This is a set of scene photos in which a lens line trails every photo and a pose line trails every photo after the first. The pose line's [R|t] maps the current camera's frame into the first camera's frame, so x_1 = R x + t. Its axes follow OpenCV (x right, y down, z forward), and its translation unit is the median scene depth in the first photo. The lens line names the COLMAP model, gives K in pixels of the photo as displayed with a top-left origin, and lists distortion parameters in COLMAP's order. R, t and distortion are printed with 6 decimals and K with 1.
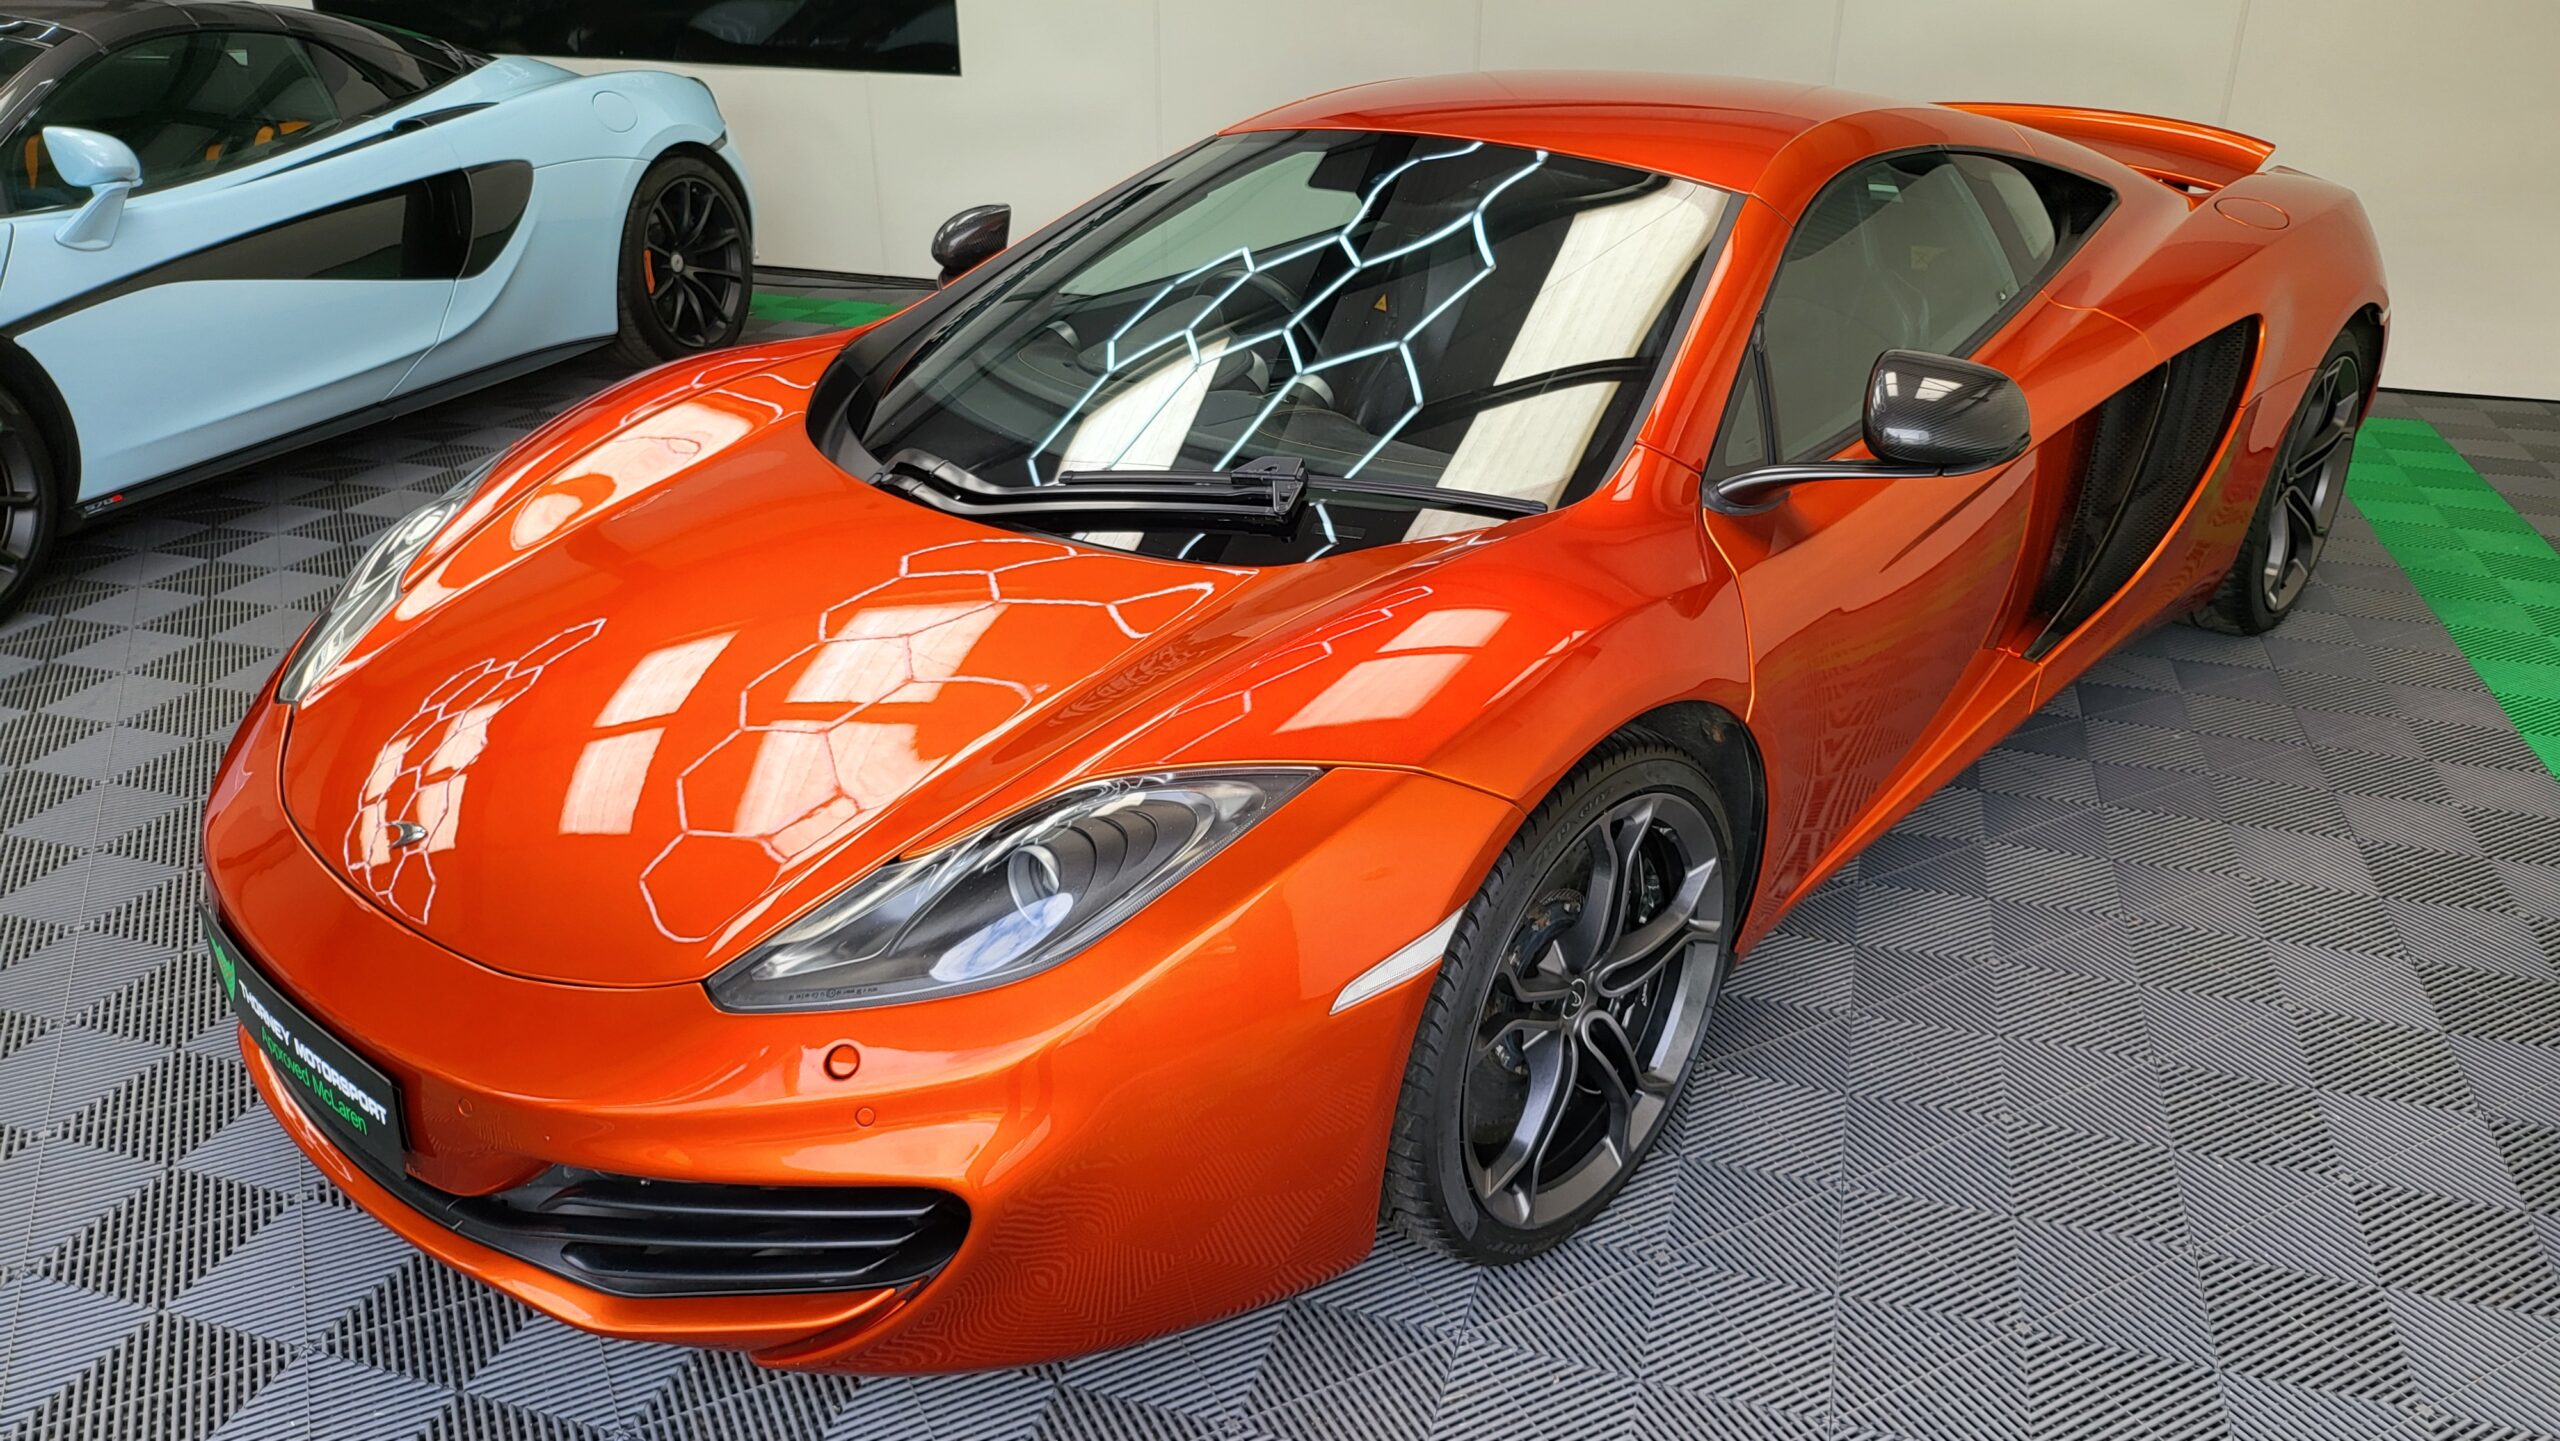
lens RADIAL K [[1786.9, 0, 1280.8], [0, 1786.9, 715.4], [0, 0, 1]] dist [0.037630, -0.039102]
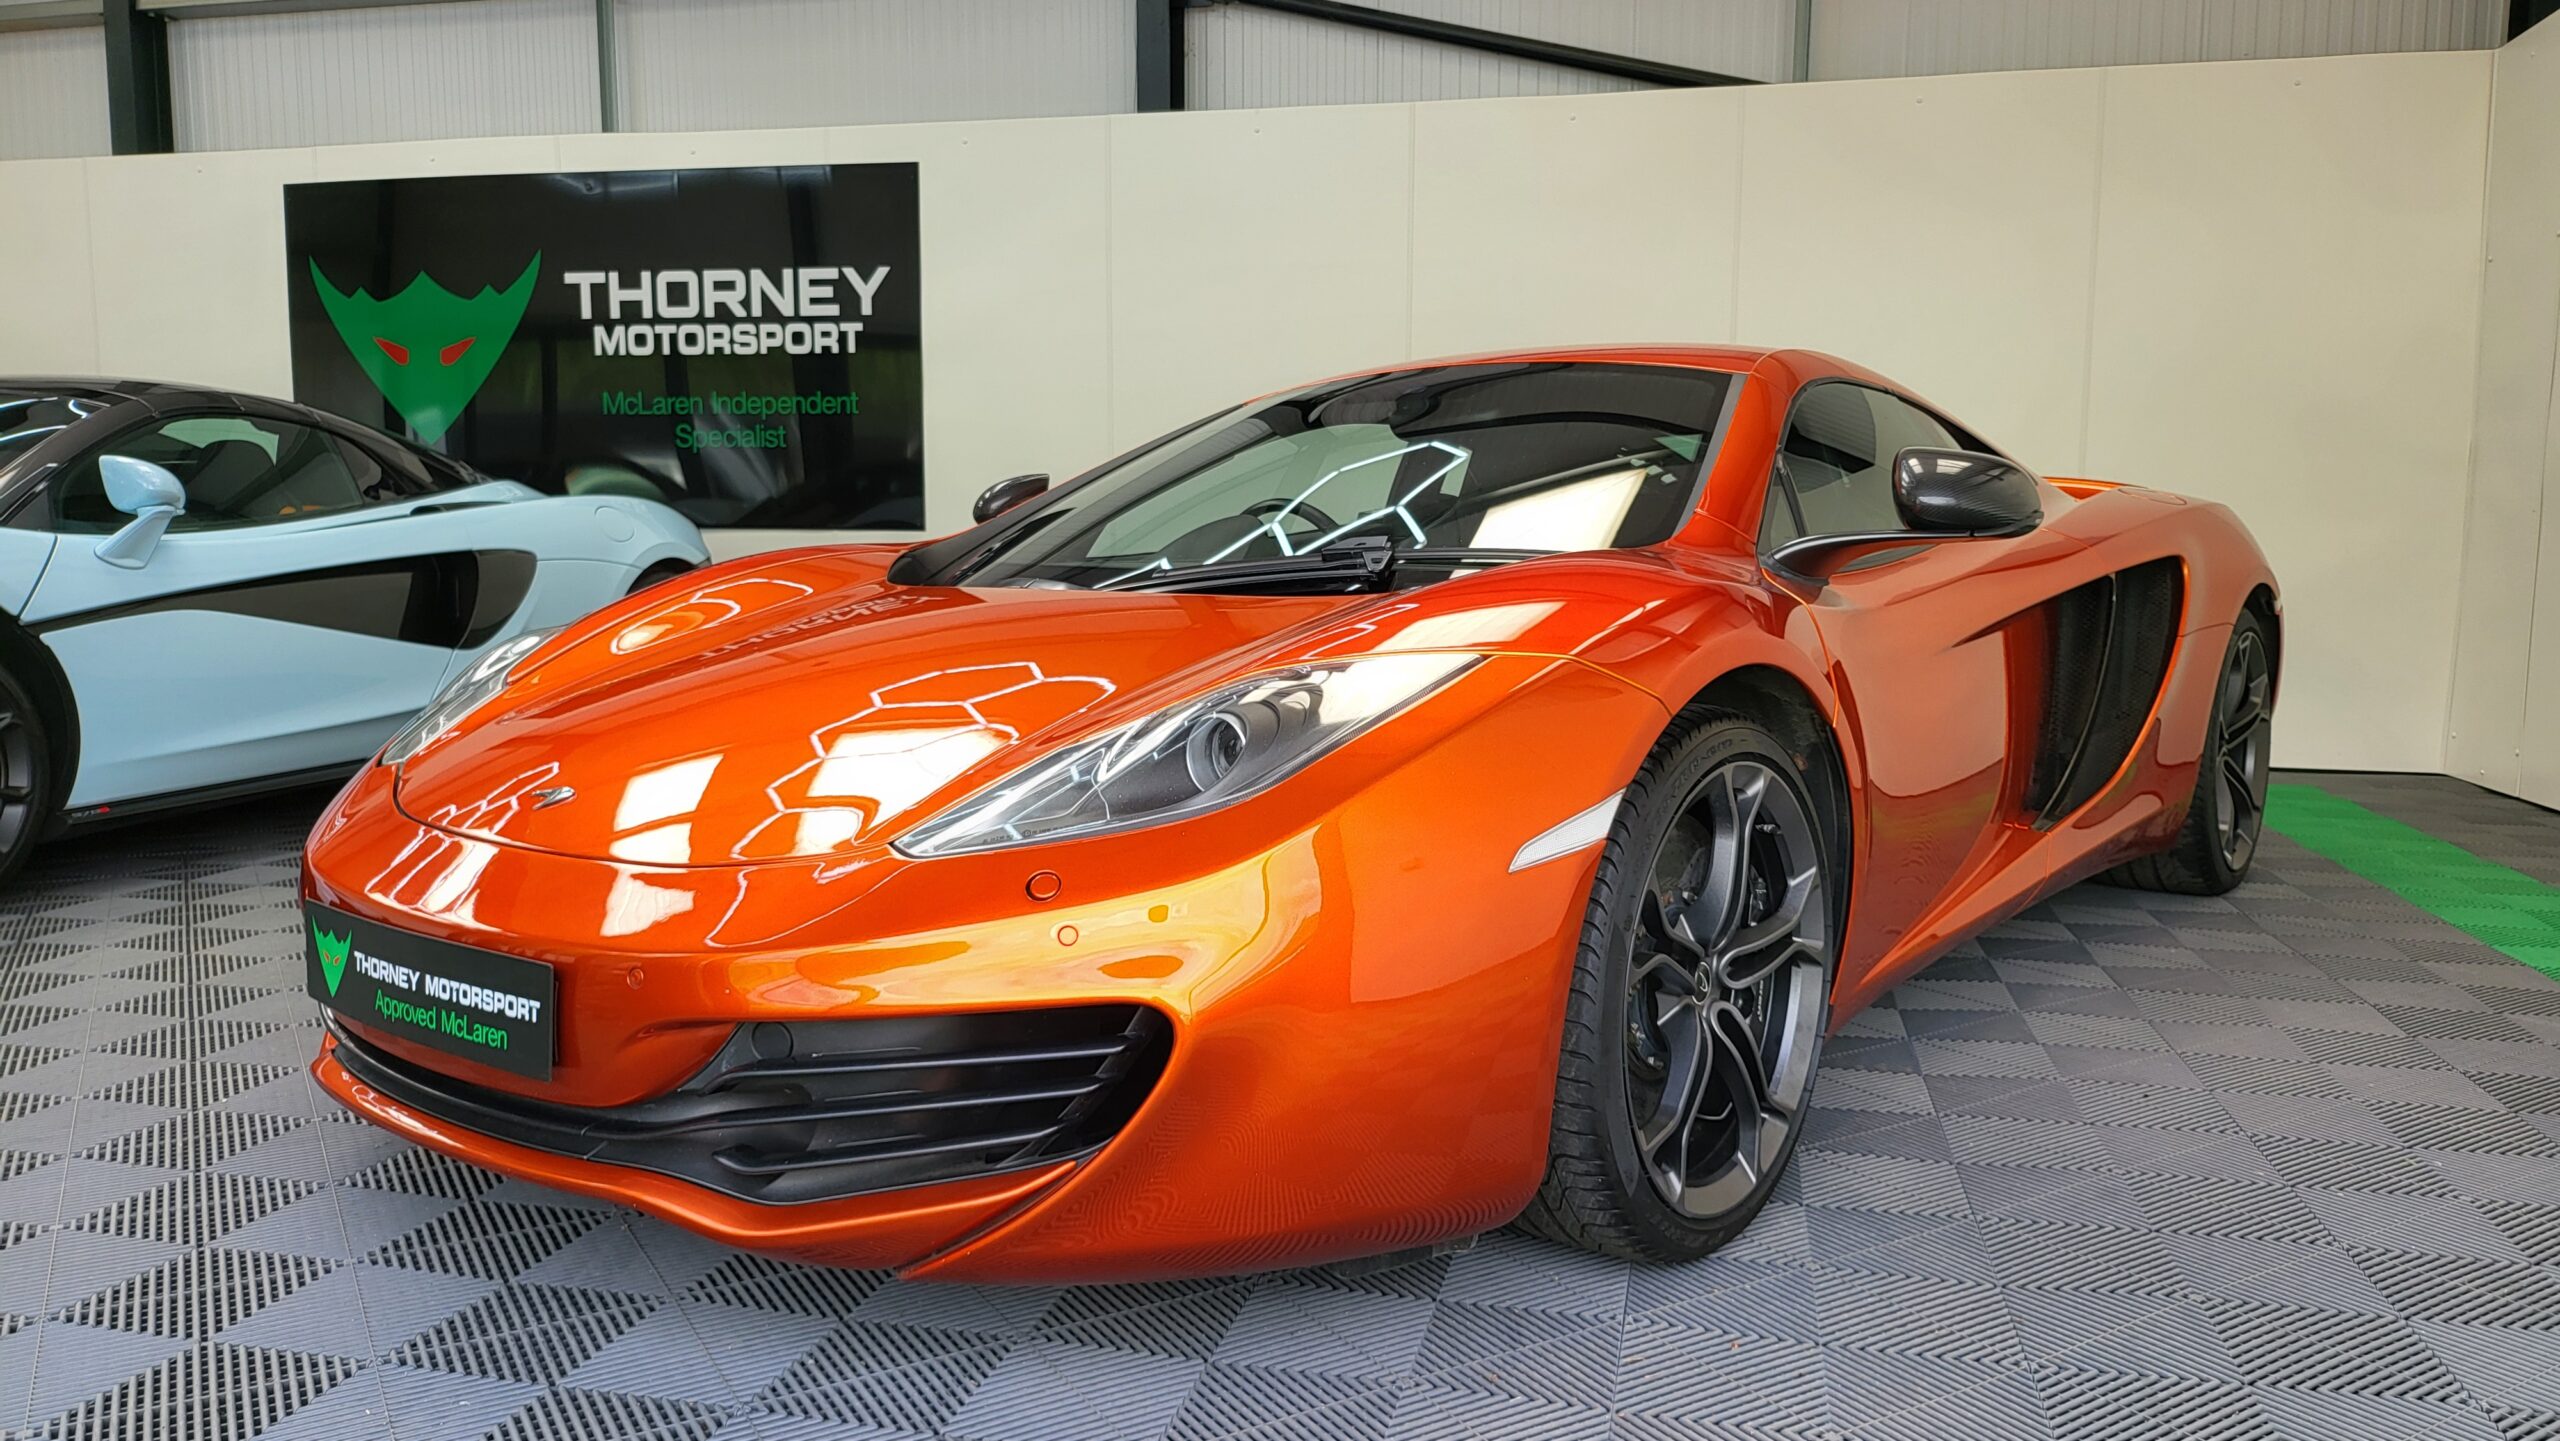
lens RADIAL K [[1786.9, 0, 1283.6], [0, 1786.9, 718.7], [0, 0, 1]] dist [0.037630, -0.039102]
pose [[0.997805, -0.007628, 0.065776, -0.126574], [0.027370, 0.952026, -0.304790, 0.296732], [-0.060296, 0.305921, 0.950146, 0.011775]]
